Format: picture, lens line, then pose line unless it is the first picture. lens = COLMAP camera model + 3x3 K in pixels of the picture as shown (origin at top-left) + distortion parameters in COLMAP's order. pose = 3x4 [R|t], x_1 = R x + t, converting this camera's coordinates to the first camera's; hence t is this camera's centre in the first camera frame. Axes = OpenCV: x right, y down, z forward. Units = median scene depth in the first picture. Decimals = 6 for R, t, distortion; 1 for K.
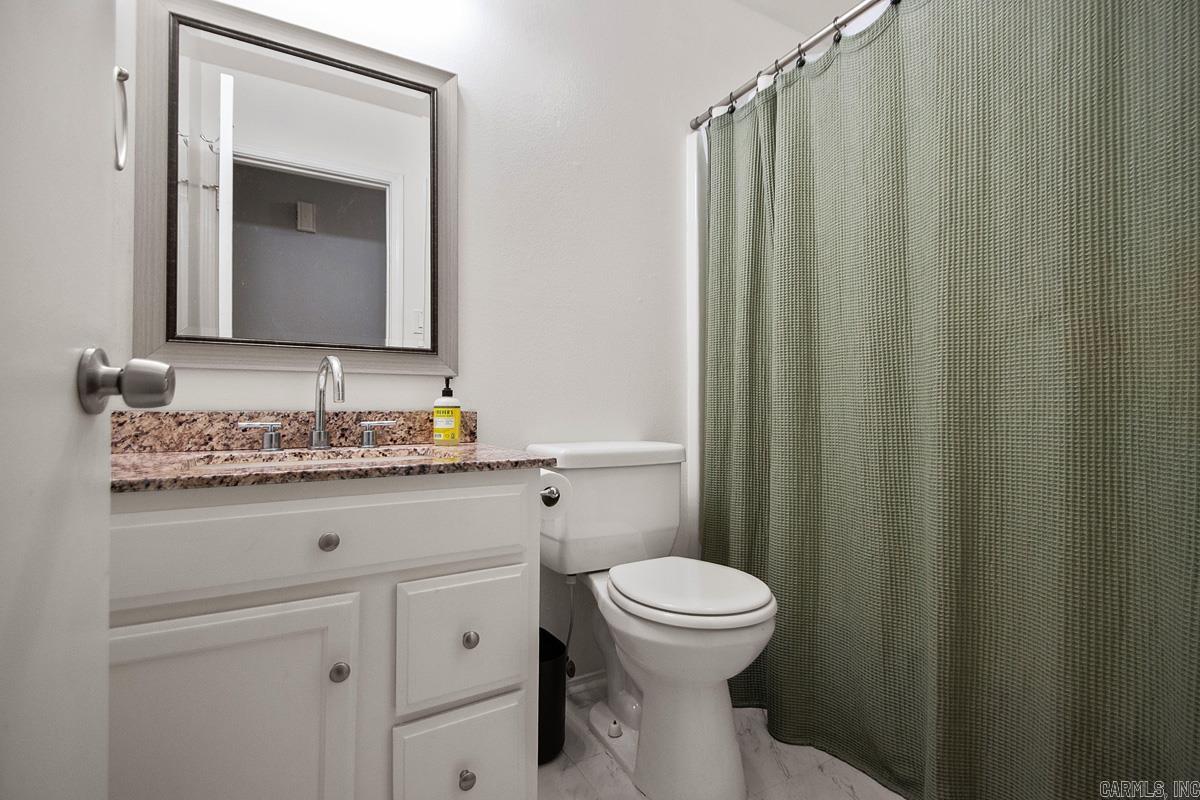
lens RADIAL K [[563.7, 0, 609.8], [0, 563.7, 402.3], [0, 0, 1]] dist [0.033184, -0.017417]
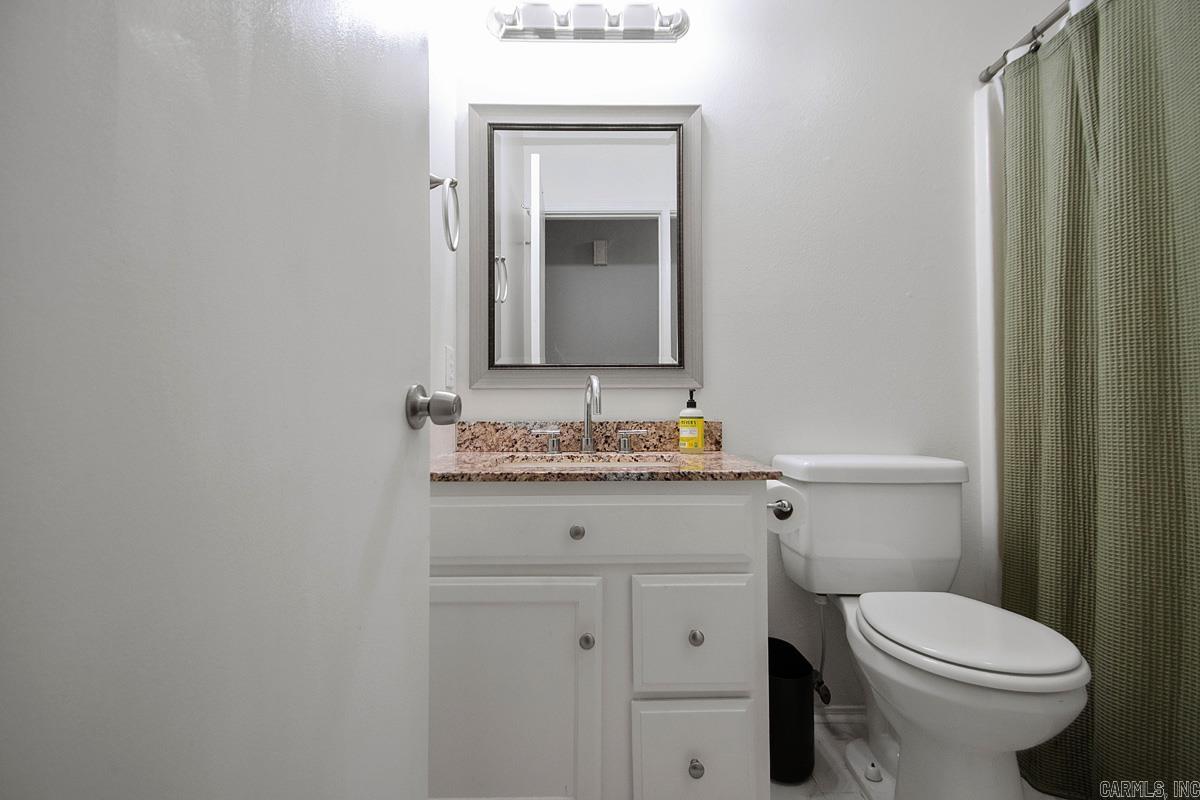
lens RADIAL K [[563.7, 0, 598.0], [0, 563.7, 402.8], [0, 0, 1]] dist [0.033184, -0.017417]
pose [[0.863058, -0.011772, -0.504968, 0.102380], [0.008773, 0.999927, -0.008316, -0.012709], [0.505029, 0.002747, 0.863098, -0.013054]]
